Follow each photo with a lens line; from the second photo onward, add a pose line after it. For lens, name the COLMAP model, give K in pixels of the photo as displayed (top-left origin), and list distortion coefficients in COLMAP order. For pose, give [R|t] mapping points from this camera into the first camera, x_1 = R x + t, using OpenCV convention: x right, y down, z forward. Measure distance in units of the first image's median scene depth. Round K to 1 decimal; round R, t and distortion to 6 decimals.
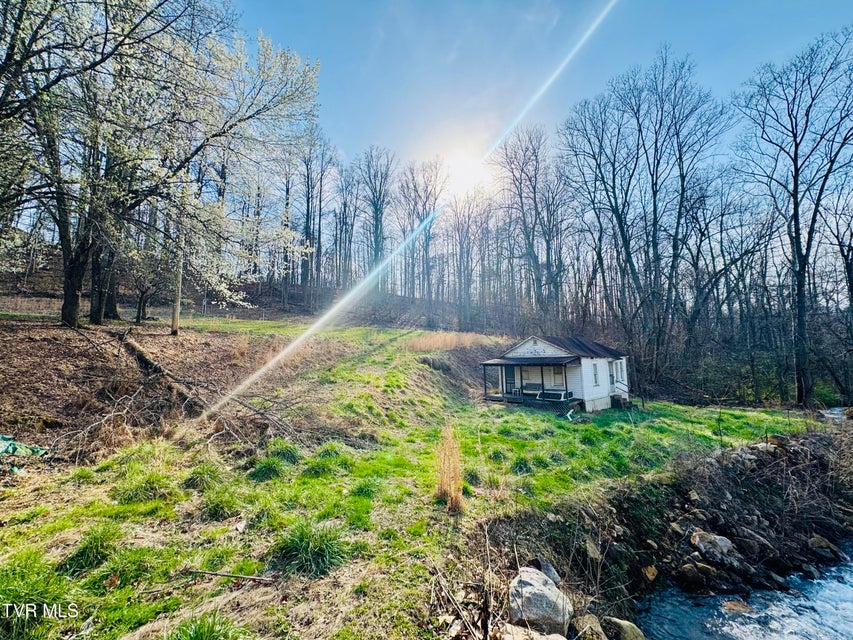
lens RADIAL K [[339.9, 0, 426.7], [0, 339.9, 318.3], [0, 0, 1]] dist [0.000085, 0.000183]
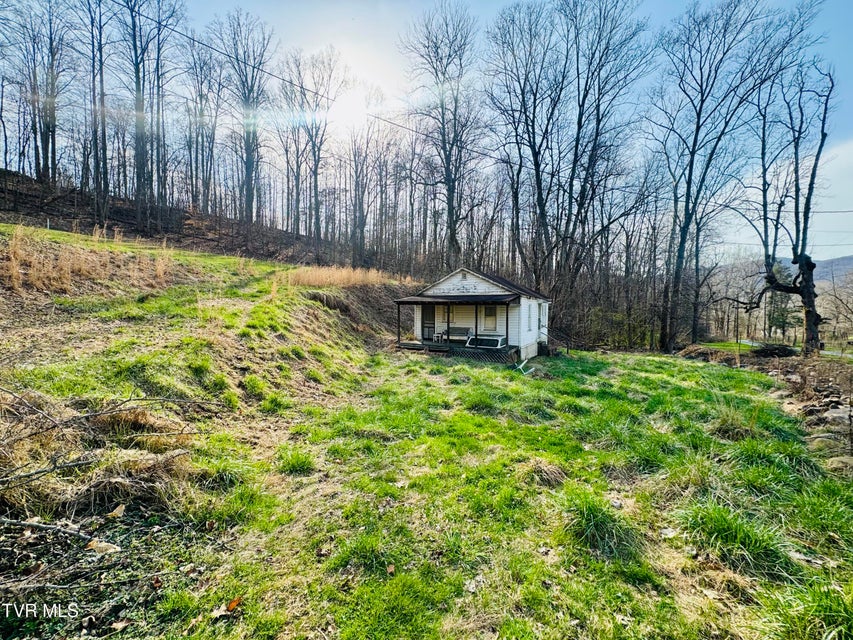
lens RADIAL K [[340.8, 0, 428.3], [0, 340.8, 320.7], [0, 0, 1]] dist [-0.001196, 0.000256]
pose [[0.946043, 0.014418, 0.323719, -0.014107], [-0.064959, 0.987169, 0.145870, 0.058436], [-0.317462, -0.159028, 0.934841, 0.252633]]
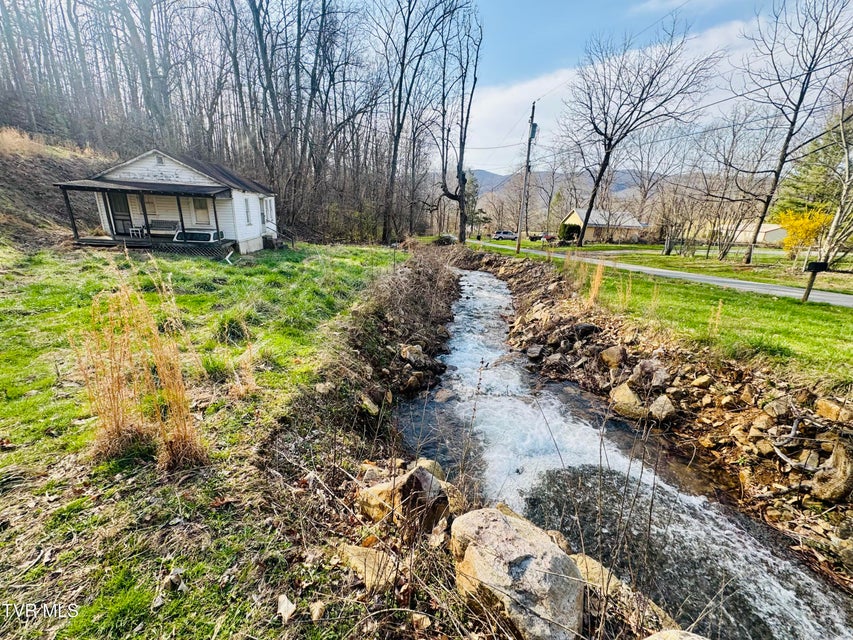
lens RADIAL K [[339.9, 0, 426.7], [0, 339.9, 318.3], [0, 0, 1]] dist [0.000085, 0.000183]
pose [[0.551744, -0.208015, 0.807656, -0.010634], [-0.163472, 0.922639, 0.349304, 0.033307], [-0.817836, -0.324756, 0.475056, 0.105803]]
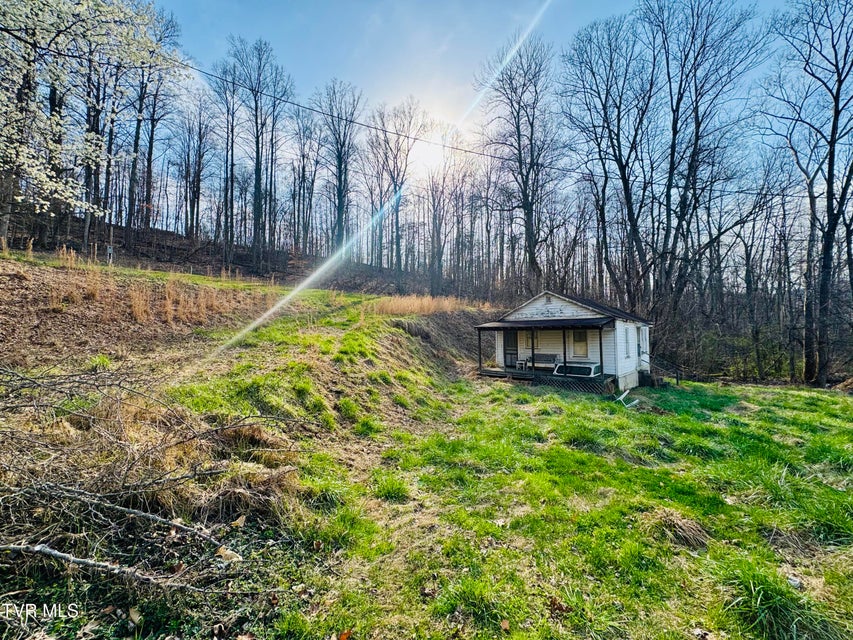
lens RADIAL K [[342.2, 0, 426.5], [0, 342.2, 320.0], [0, 0, 1]] dist [-0.000893, -0.000193]
pose [[0.995012, 0.018449, 0.098033, -0.019892], [-0.025910, 0.996818, 0.075378, 0.061111], [-0.096331, -0.077542, 0.992324, 0.257858]]
